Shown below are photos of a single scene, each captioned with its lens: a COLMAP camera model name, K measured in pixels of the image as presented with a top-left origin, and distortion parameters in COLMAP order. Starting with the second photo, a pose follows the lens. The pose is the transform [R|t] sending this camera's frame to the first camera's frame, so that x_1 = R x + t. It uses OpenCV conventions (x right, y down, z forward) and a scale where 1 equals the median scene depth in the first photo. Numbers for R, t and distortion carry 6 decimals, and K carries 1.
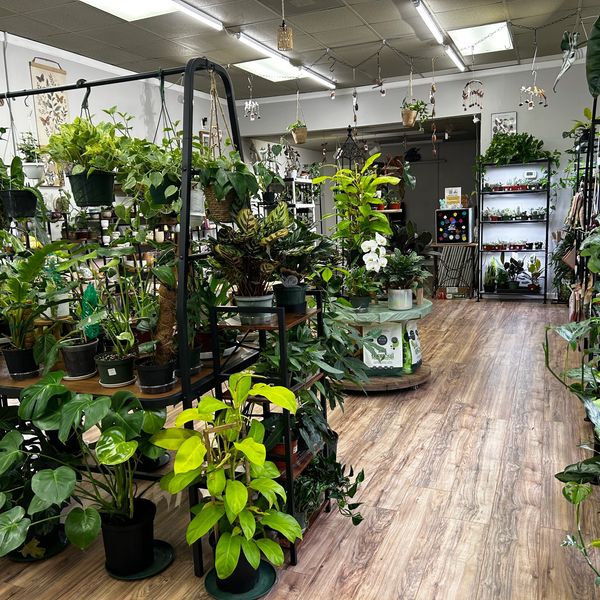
lens RADIAL K [[599.2, 0, 296.8], [0, 599.2, 304.3], [0, 0, 1]] dist [0.017984, 0.000000]
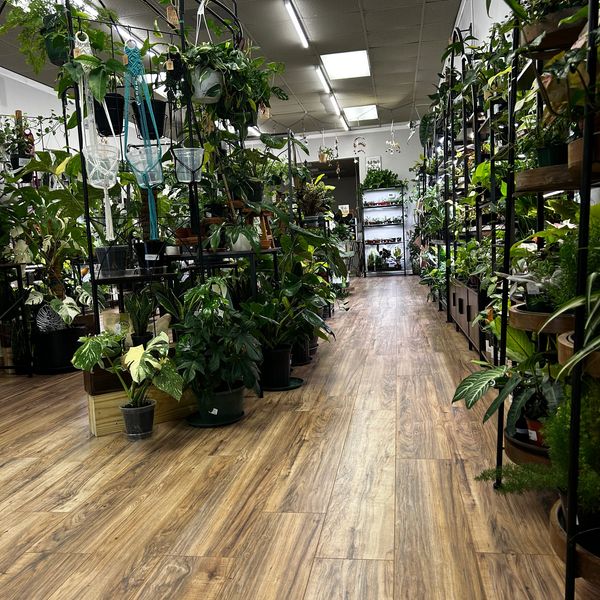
lens RADIAL K [[599.2, 0, 298.0], [0, 599.2, 307.7], [0, 0, 1]] dist [0.017984, 0.000000]
pose [[0.973177, -0.039494, 0.226640, -0.278694], [0.054712, 0.996621, -0.061261, 0.205335], [-0.223455, 0.072018, 0.972050, -0.581037]]
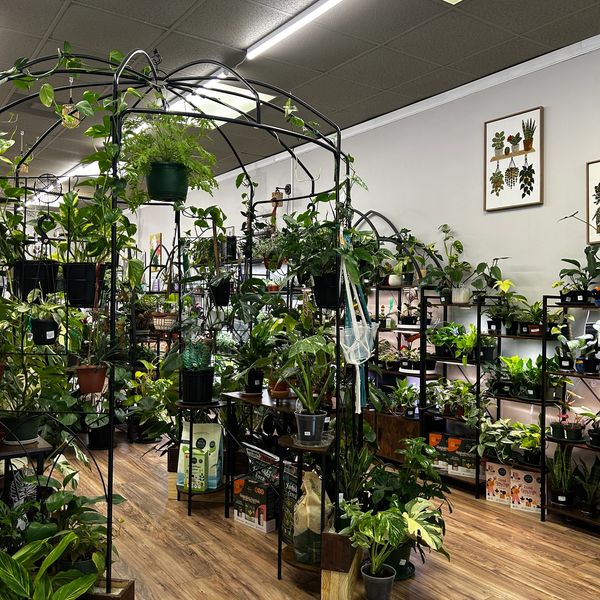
lens RADIAL K [[599.2, 0, 294.4], [0, 599.2, 288.7], [0, 0, 1]] dist [0.017984, 0.000000]
pose [[0.533368, 0.061493, 0.843645, -0.725681], [0.101491, 0.985497, -0.135997, 0.084528], [-0.839773, 0.158158, 0.519392, -0.357260]]
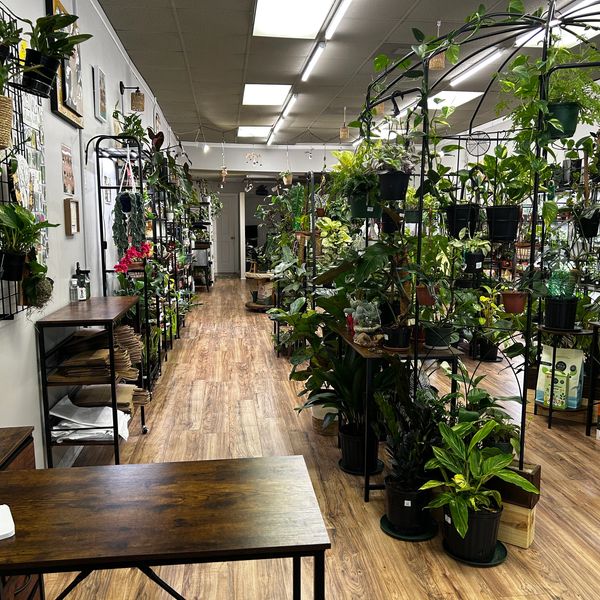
lens RADIAL K [[599.2, 0, 297.3], [0, 599.2, 302.6], [0, 0, 1]] dist [0.017984, 0.000000]
pose [[0.863497, -0.022964, 0.503831, -0.837262], [0.039541, 0.998971, -0.022236, 0.080380], [-0.502801, 0.039122, 0.863516, -0.360020]]
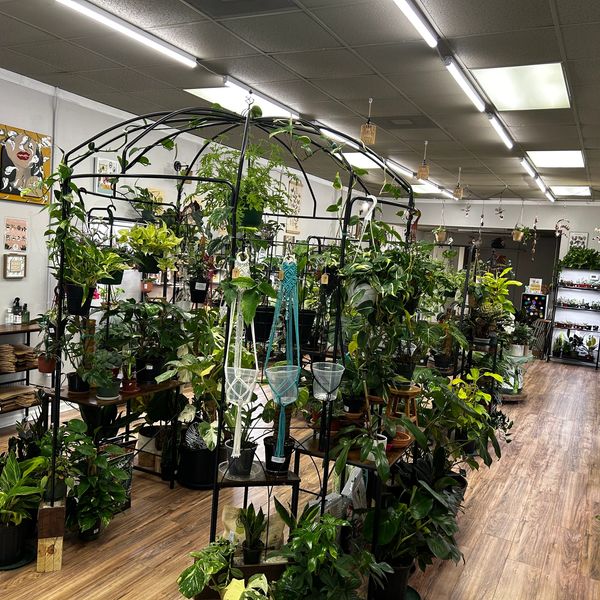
lens RADIAL K [[599.2, 0, 293.6], [0, 599.2, 303.4], [0, 0, 1]] dist [0.017984, 0.000000]
pose [[0.989631, 0.121737, -0.076229, -0.249829], [-0.127066, 0.989460, -0.069455, 0.042104], [0.066970, 0.078421, 0.994668, -0.573918]]
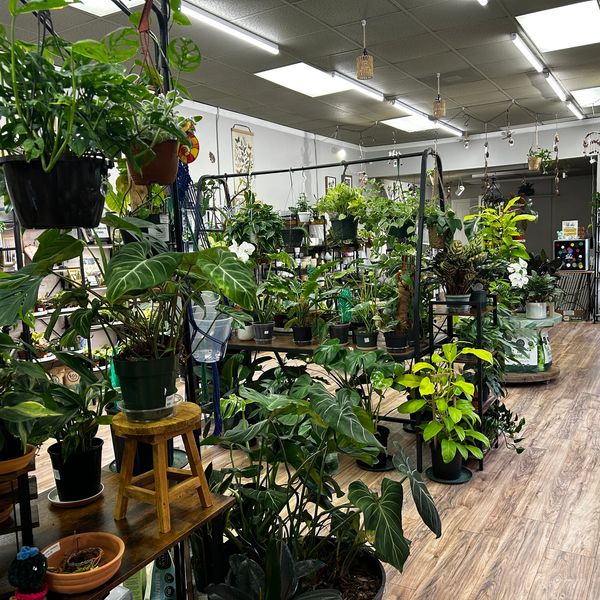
lens RADIAL K [[599.2, 0, 294.4], [0, 599.2, 304.2], [0, 0, 1]] dist [0.017984, 0.000000]
pose [[0.987696, 0.018745, -0.155257, -0.092756], [-0.026420, 0.998521, -0.047523, 0.035546], [0.154137, 0.051041, 0.986730, -0.231075]]
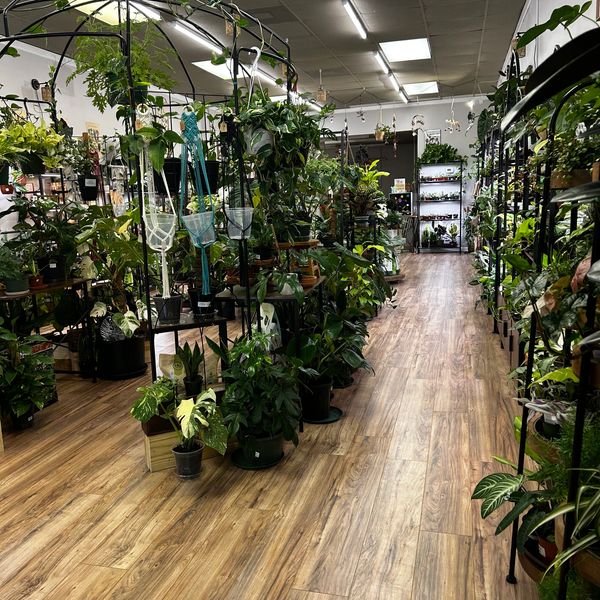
lens RADIAL K [[599.2, 0, 290.8], [0, 599.2, 298.8], [0, 0, 1]] dist [0.017984, 0.000000]
pose [[0.992134, -0.019825, 0.123605, -0.271453], [0.019359, 0.999800, 0.004969, 0.125421], [-0.123678, -0.002537, 0.992319, -0.612410]]
